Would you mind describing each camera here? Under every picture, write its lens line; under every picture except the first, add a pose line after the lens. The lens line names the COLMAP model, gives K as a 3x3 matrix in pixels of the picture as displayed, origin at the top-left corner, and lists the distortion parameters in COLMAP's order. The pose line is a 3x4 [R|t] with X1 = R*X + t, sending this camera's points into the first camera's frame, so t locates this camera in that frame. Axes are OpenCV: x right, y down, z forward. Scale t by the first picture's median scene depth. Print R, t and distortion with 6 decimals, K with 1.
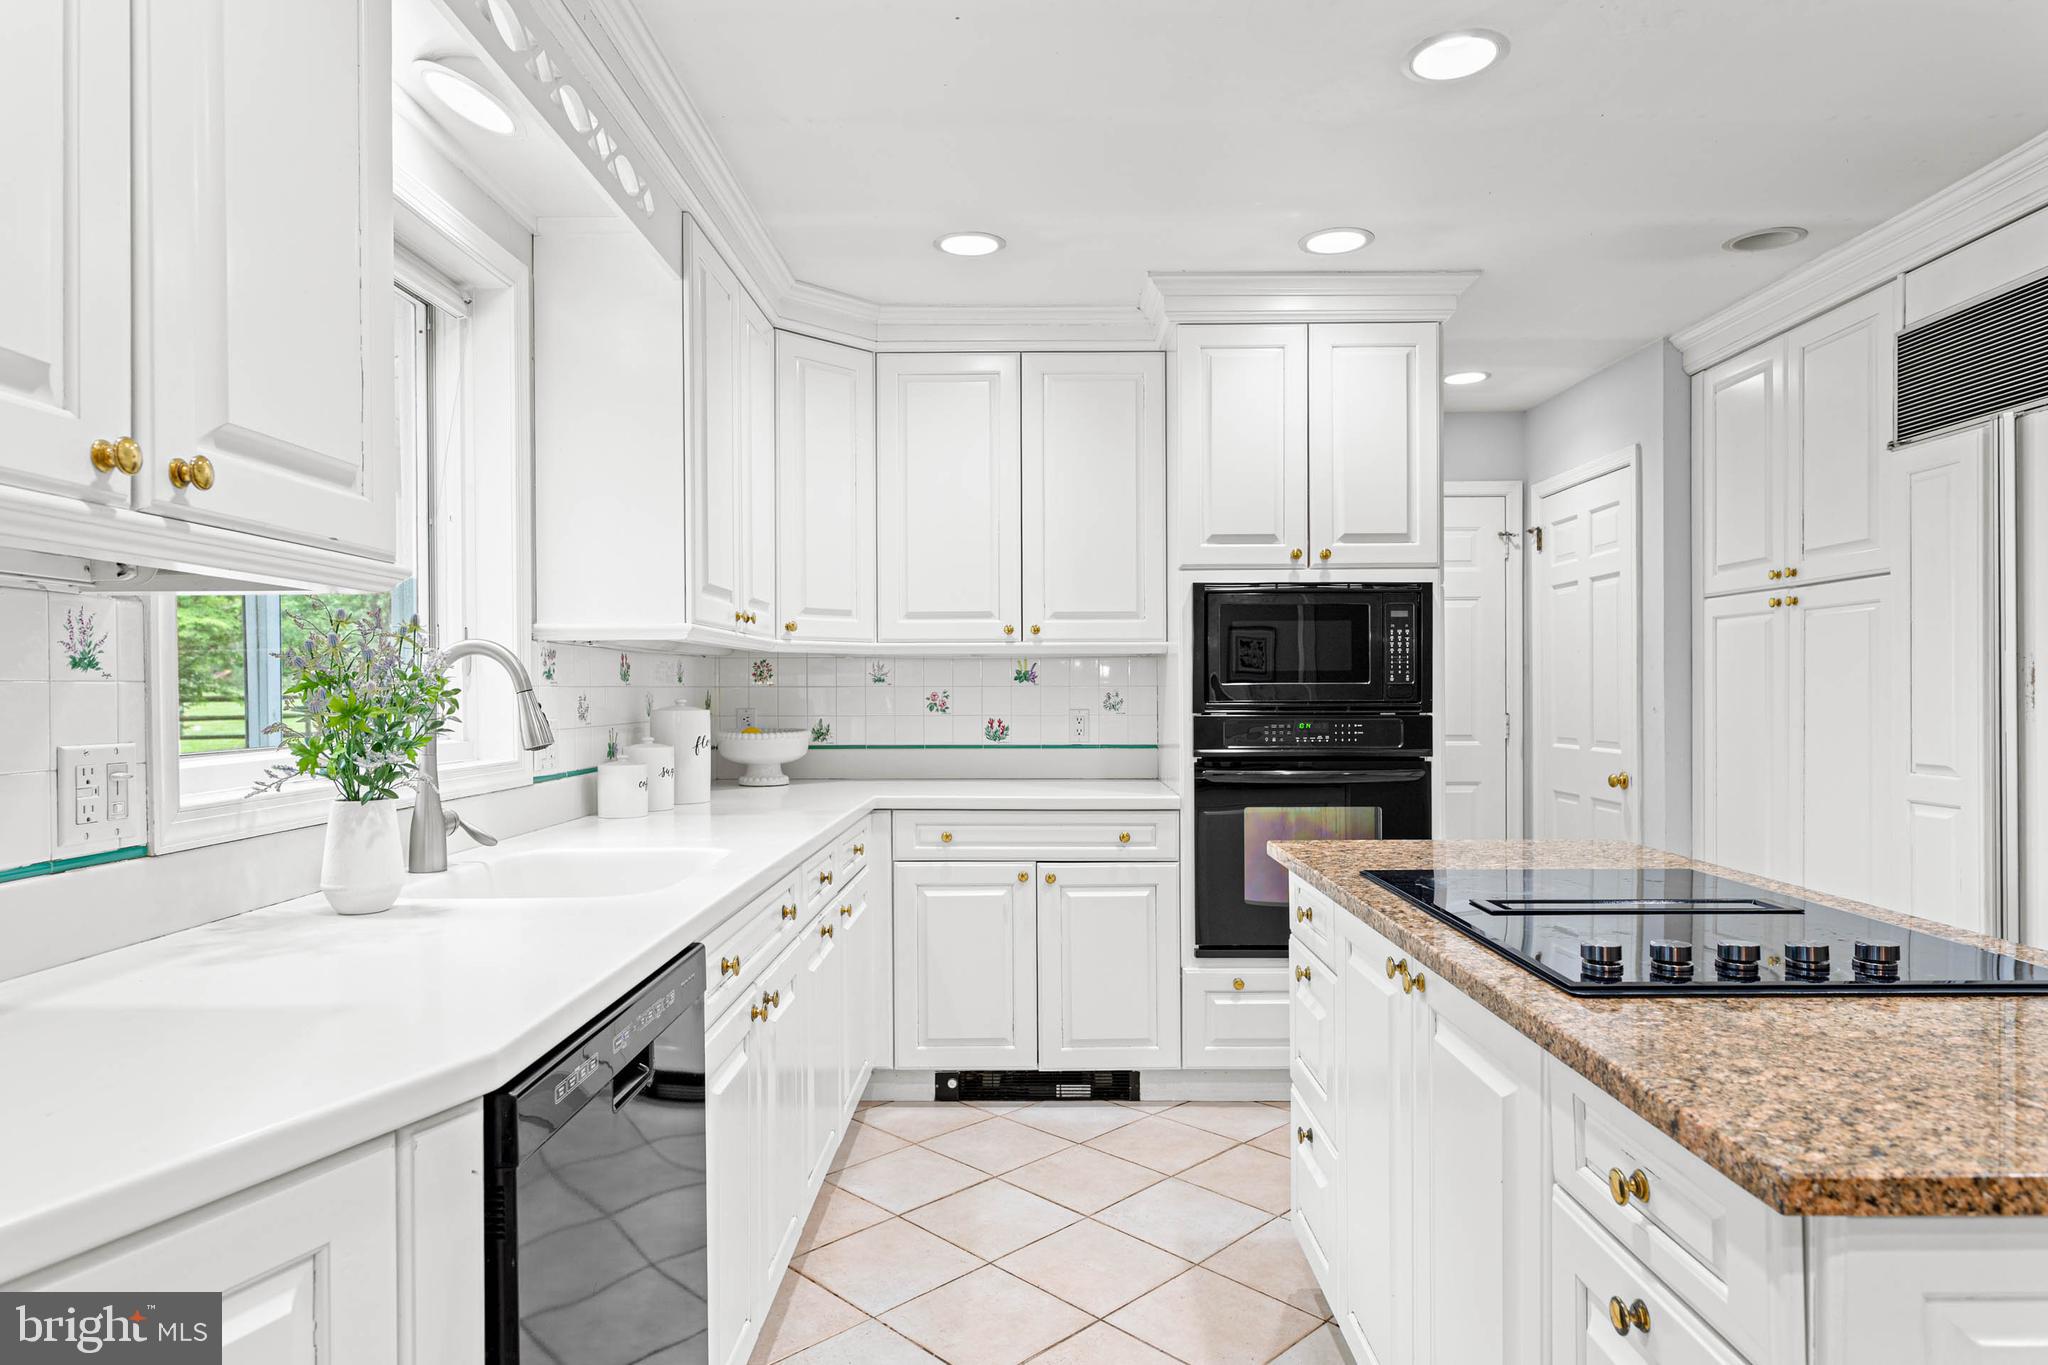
lens RADIAL K [[1177.0, 0, 1014.8], [0, 1177.0, 693.1], [0, 0, 1]] dist [0.003006, -0.001675]
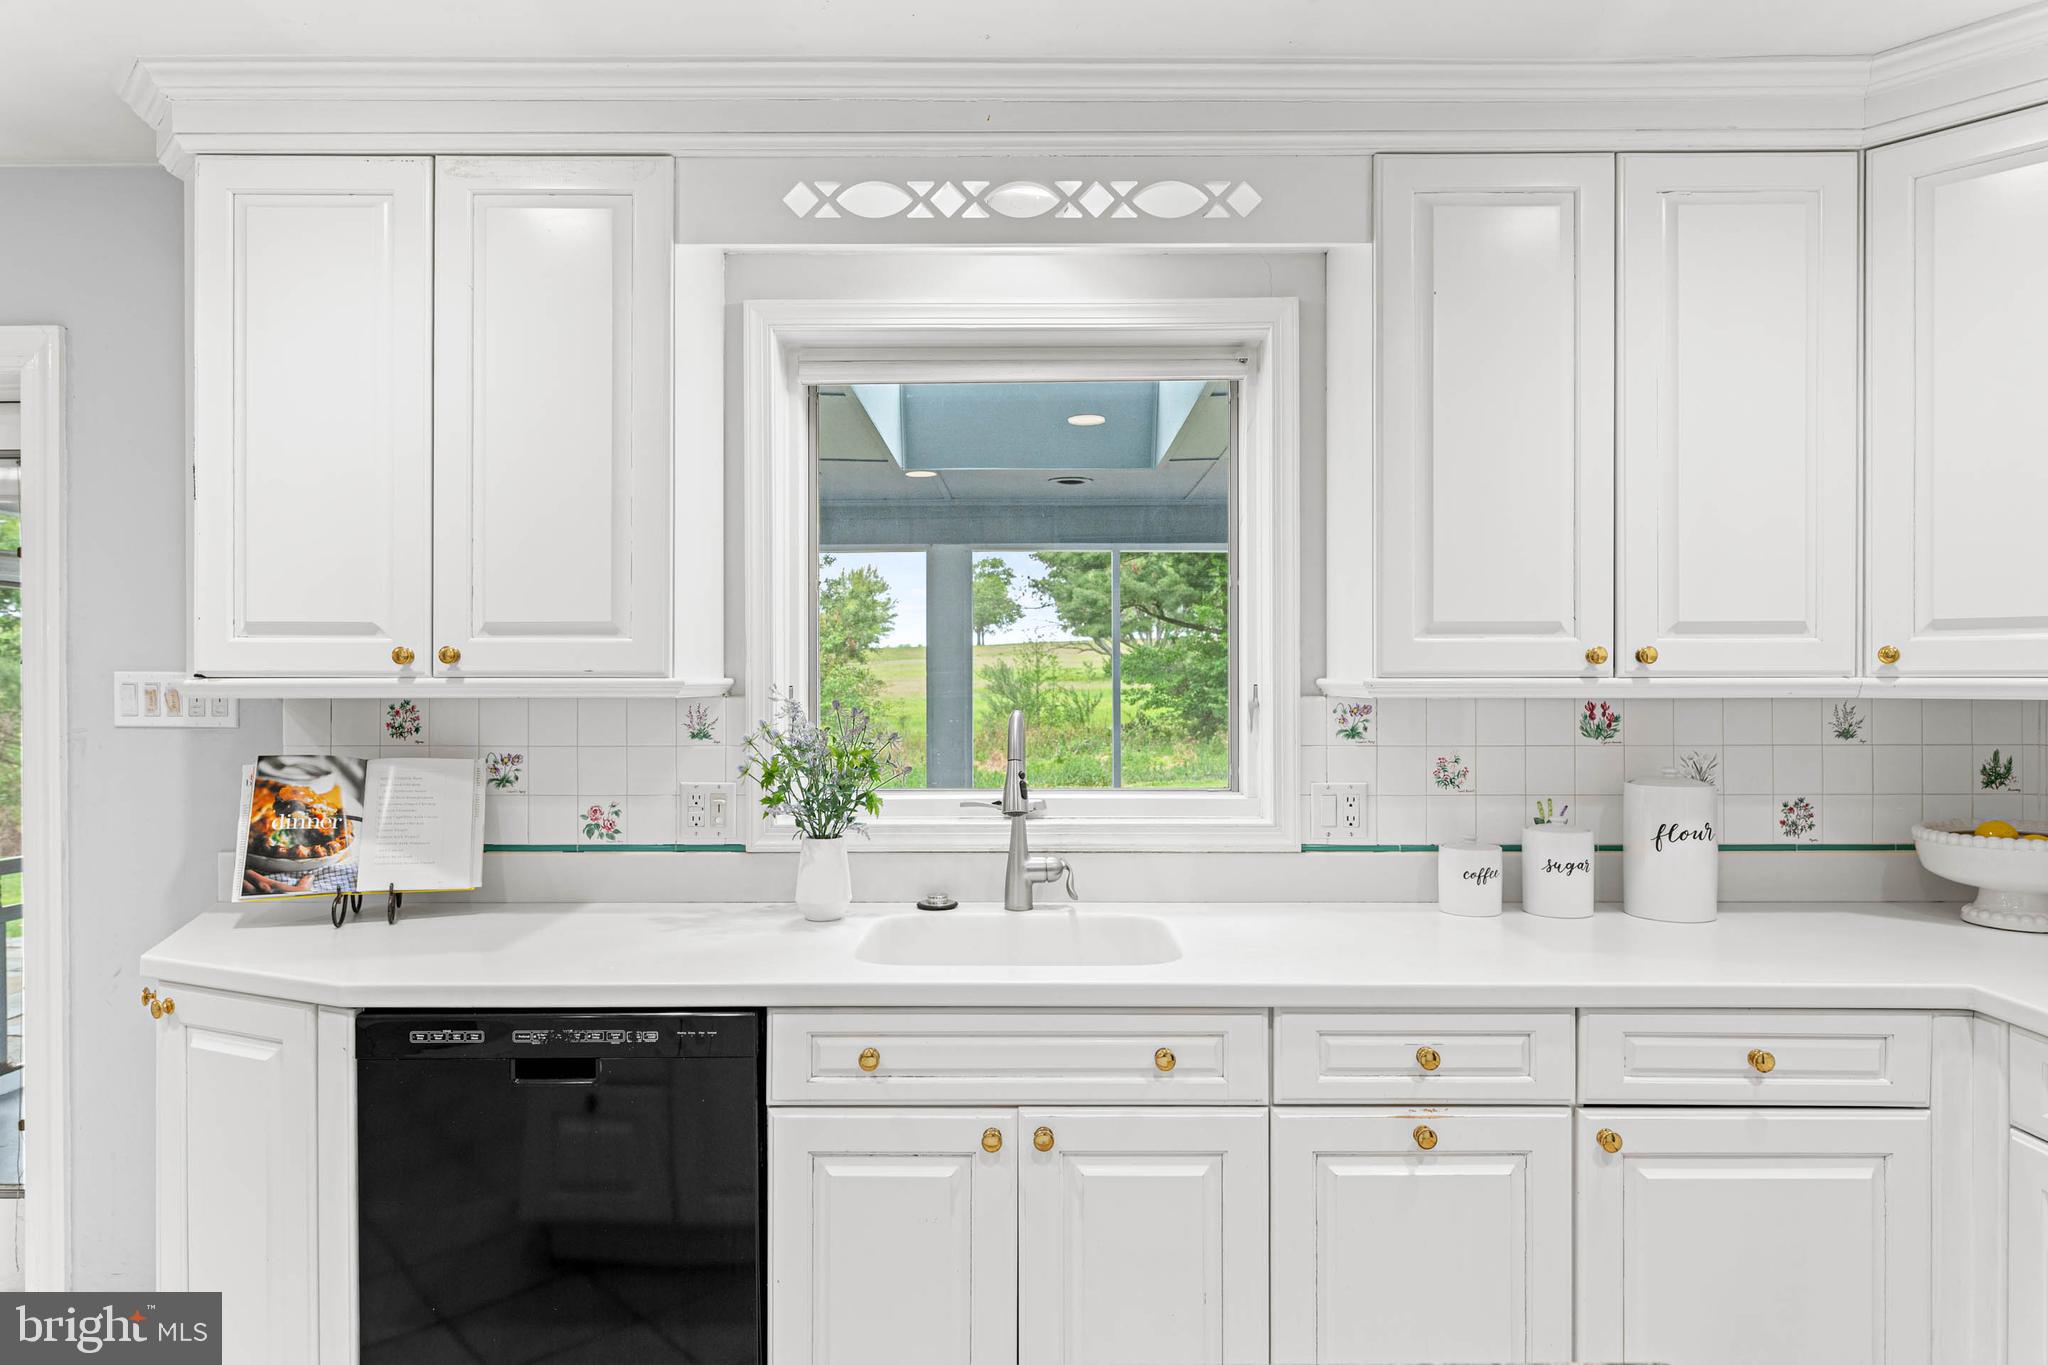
lens RADIAL K [[1177.0, 0, 1022.1], [0, 1177.0, 677.4], [0, 0, 1]] dist [0.003006, -0.001675]
pose [[0.009039, 0.005079, -0.999946, 0.390811], [-0.002084, 0.999985, 0.005060, -0.048942], [0.999957, 0.002038, 0.009049, 0.586365]]
